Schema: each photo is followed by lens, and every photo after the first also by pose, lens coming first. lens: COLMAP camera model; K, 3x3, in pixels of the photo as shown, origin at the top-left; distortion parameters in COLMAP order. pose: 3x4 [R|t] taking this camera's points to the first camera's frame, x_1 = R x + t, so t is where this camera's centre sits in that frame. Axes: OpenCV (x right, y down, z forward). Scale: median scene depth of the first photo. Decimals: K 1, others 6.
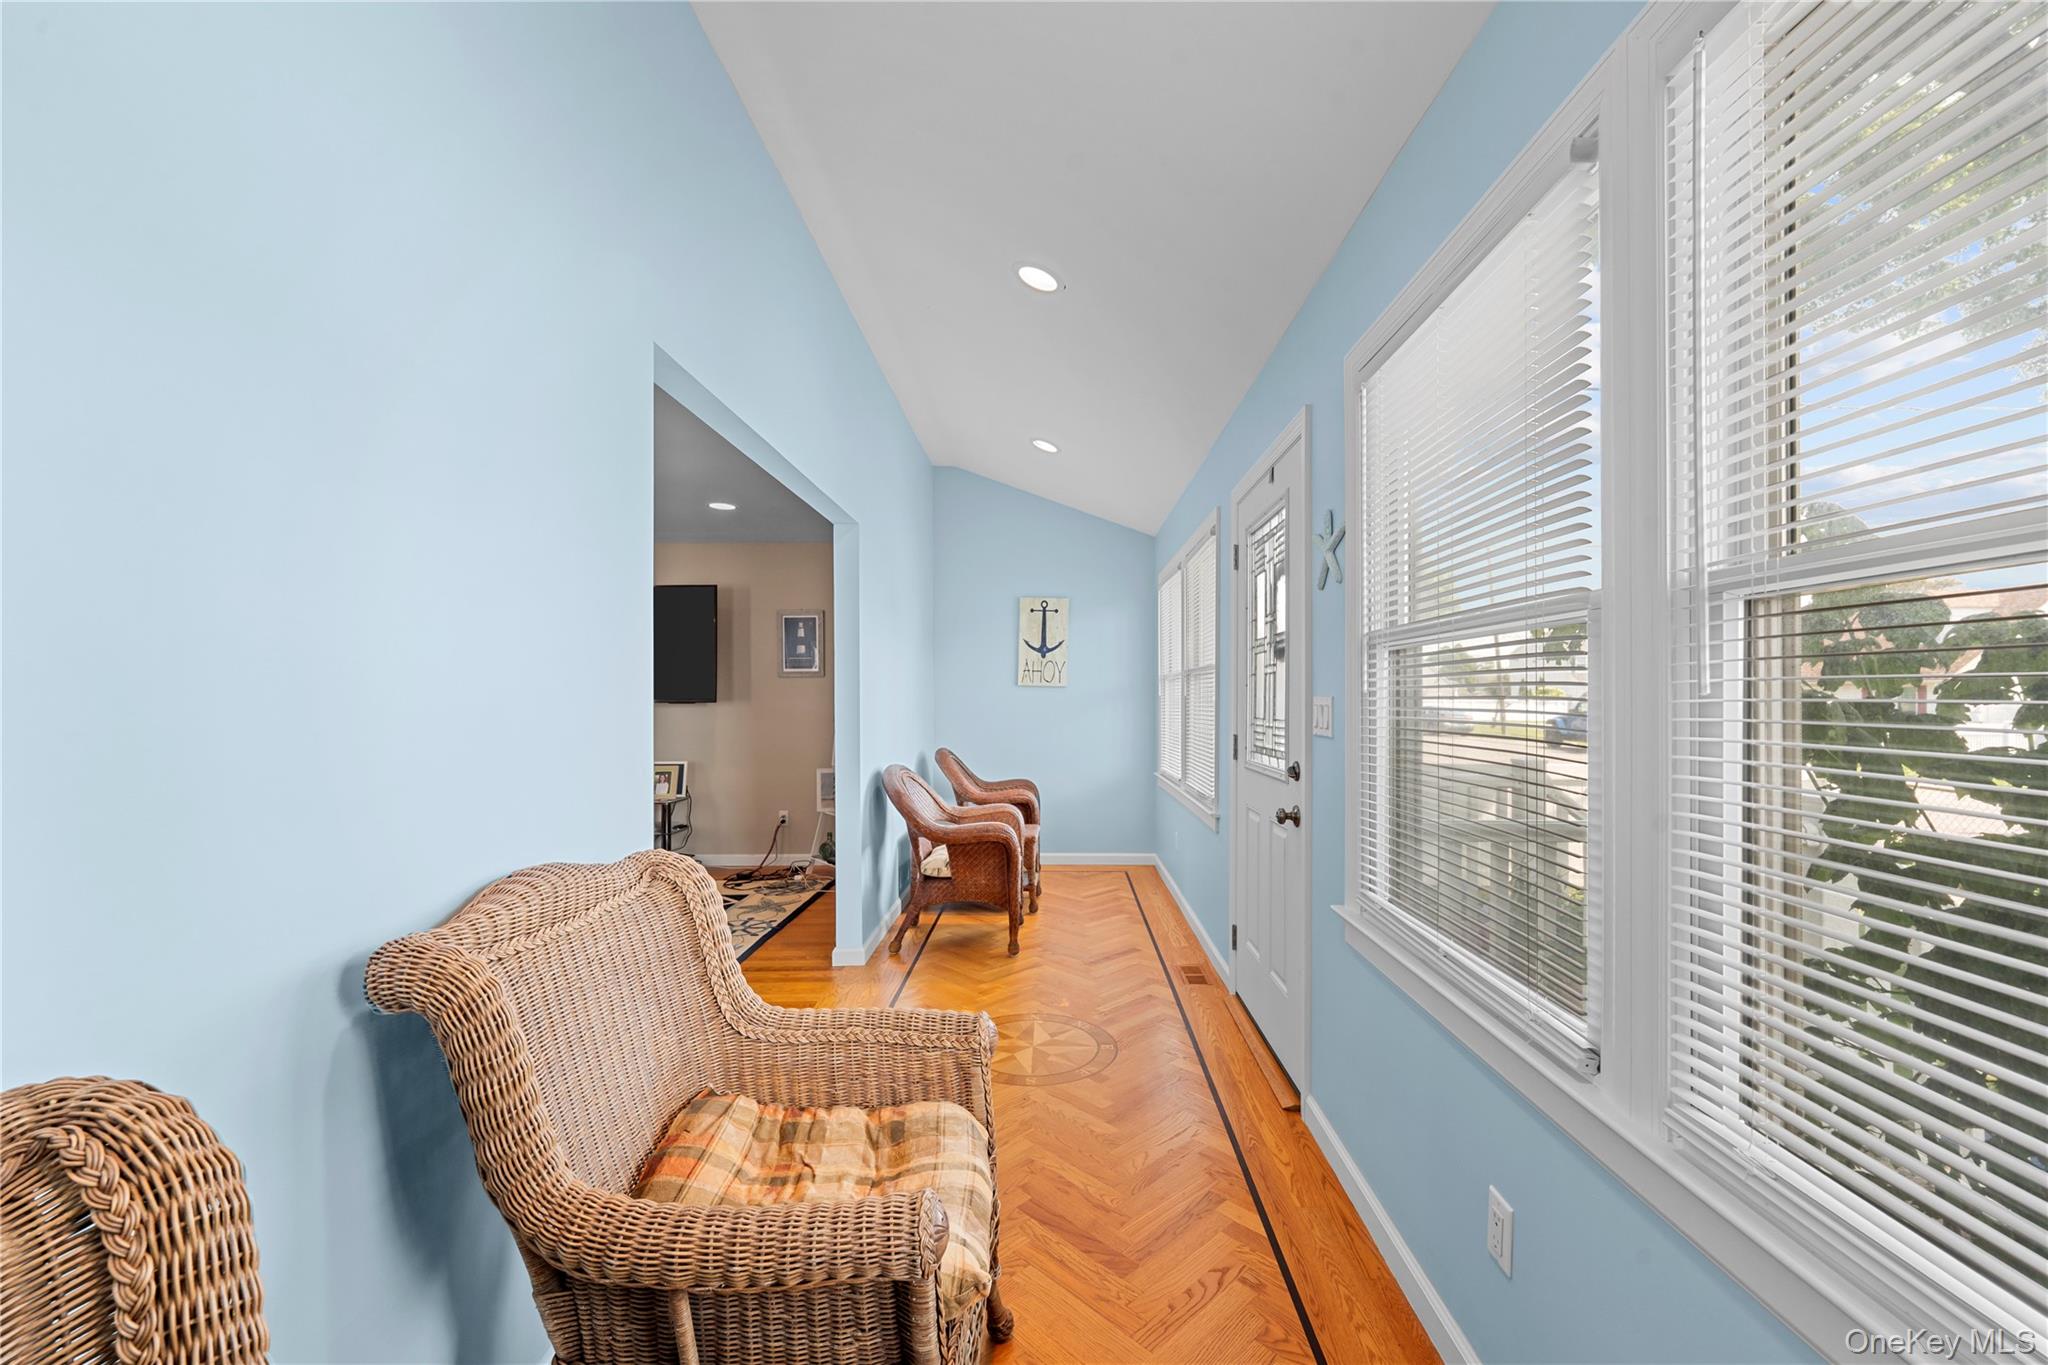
lens RADIAL K [[834.8, 0, 1027.8], [0, 834.8, 693.2], [0, 0, 1]] dist [0.000174, -0.001732]
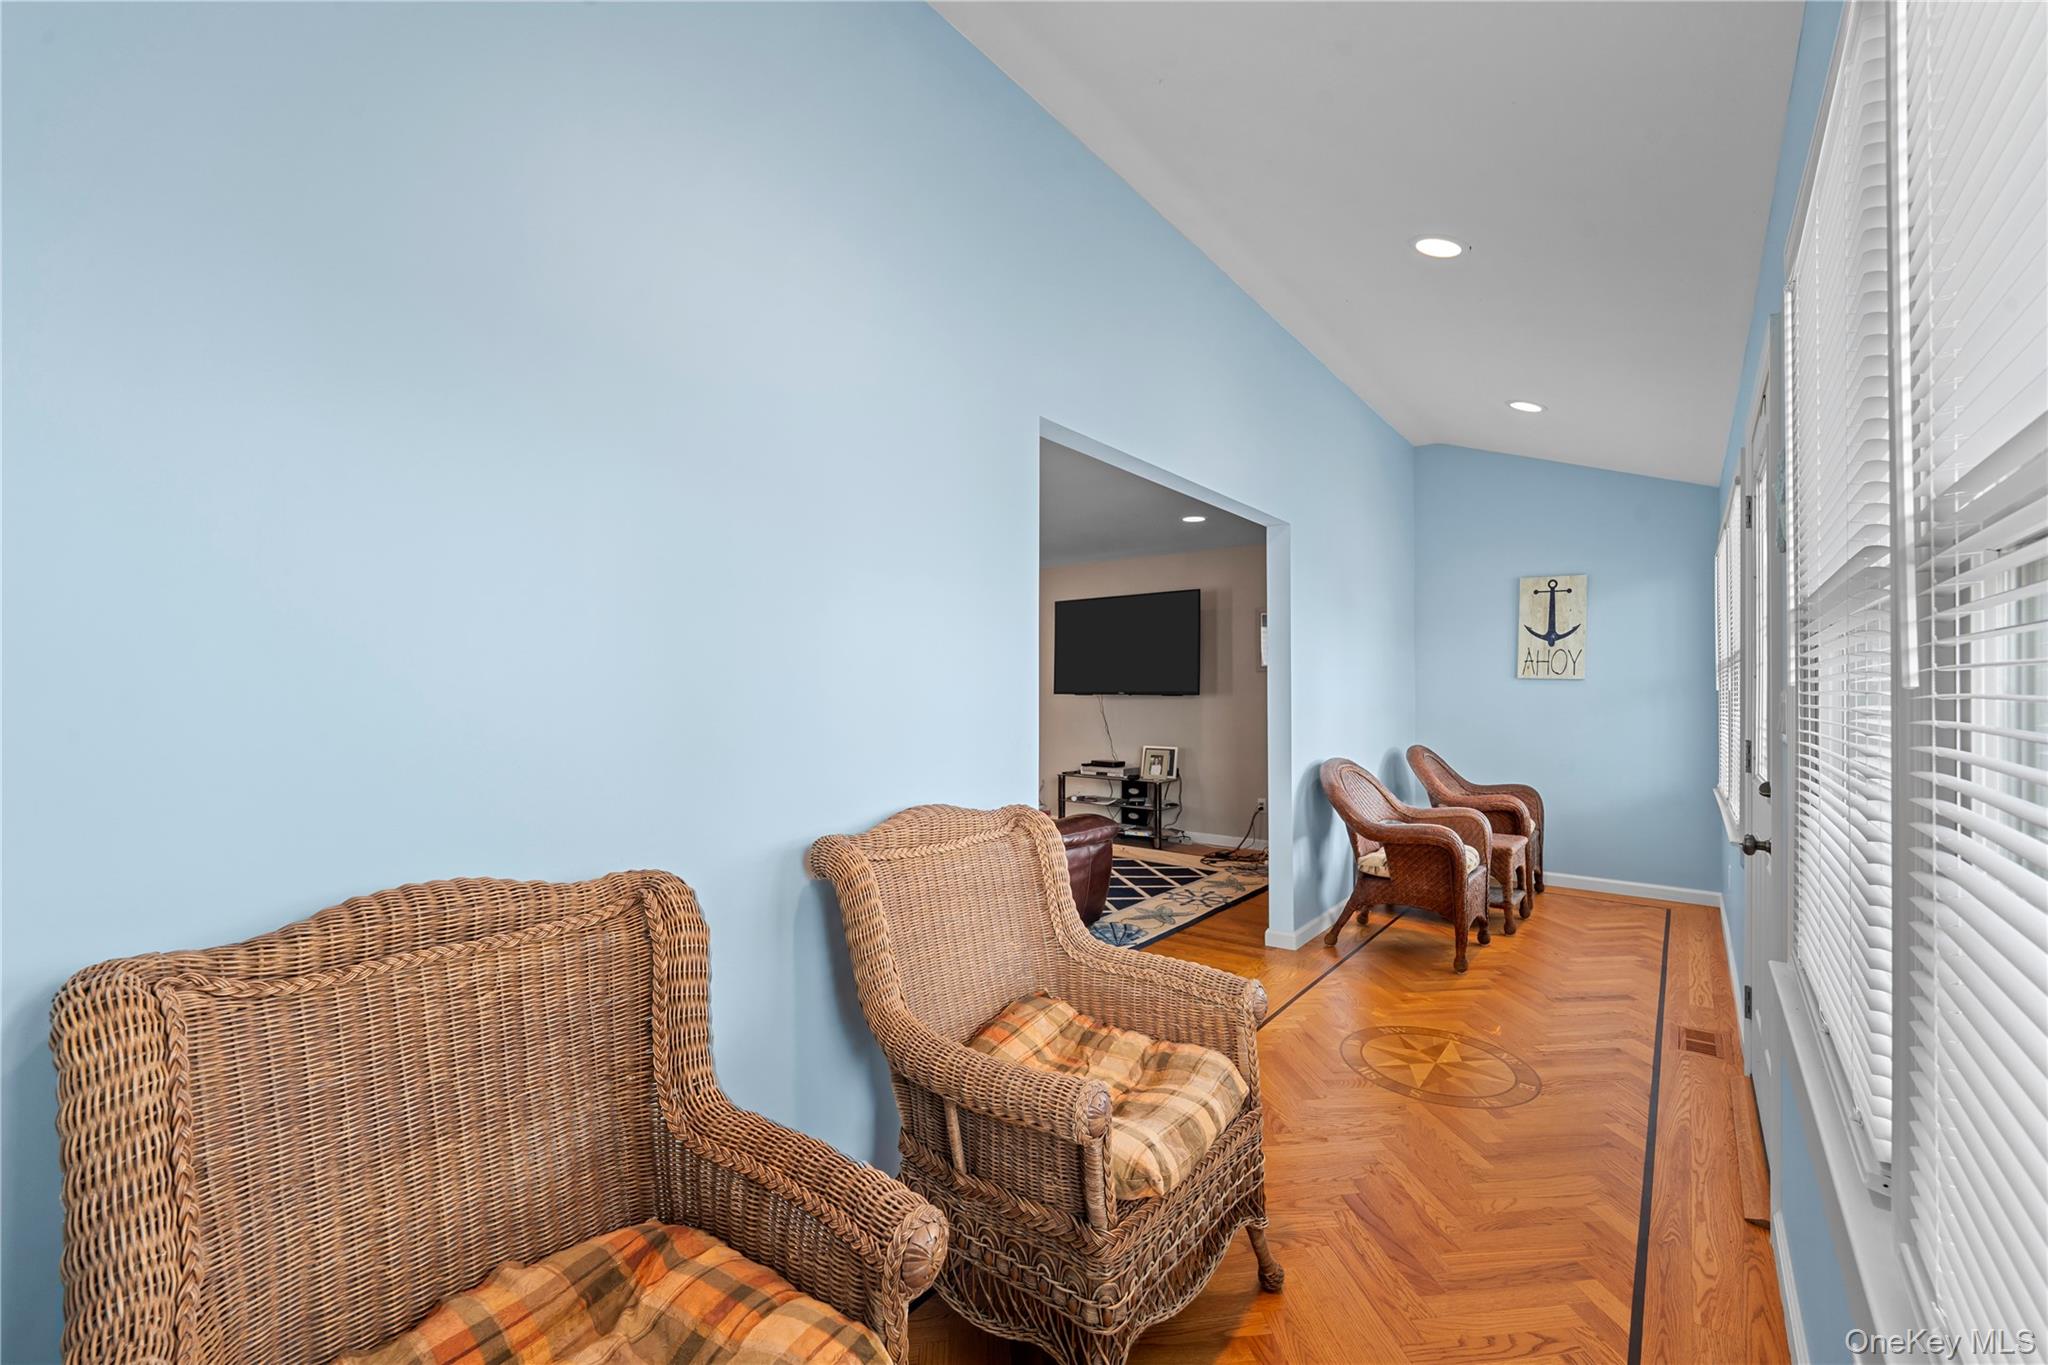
lens RADIAL K [[834.8, 0, 1032.5], [0, 834.8, 679.3], [0, 0, 1]] dist [0.000174, -0.001732]
pose [[0.795036, -0.004319, -0.606547, 0.336488], [-0.001148, 0.999962, -0.008625, 0.000253], [0.606562, 0.007554, 0.795001, -0.038413]]
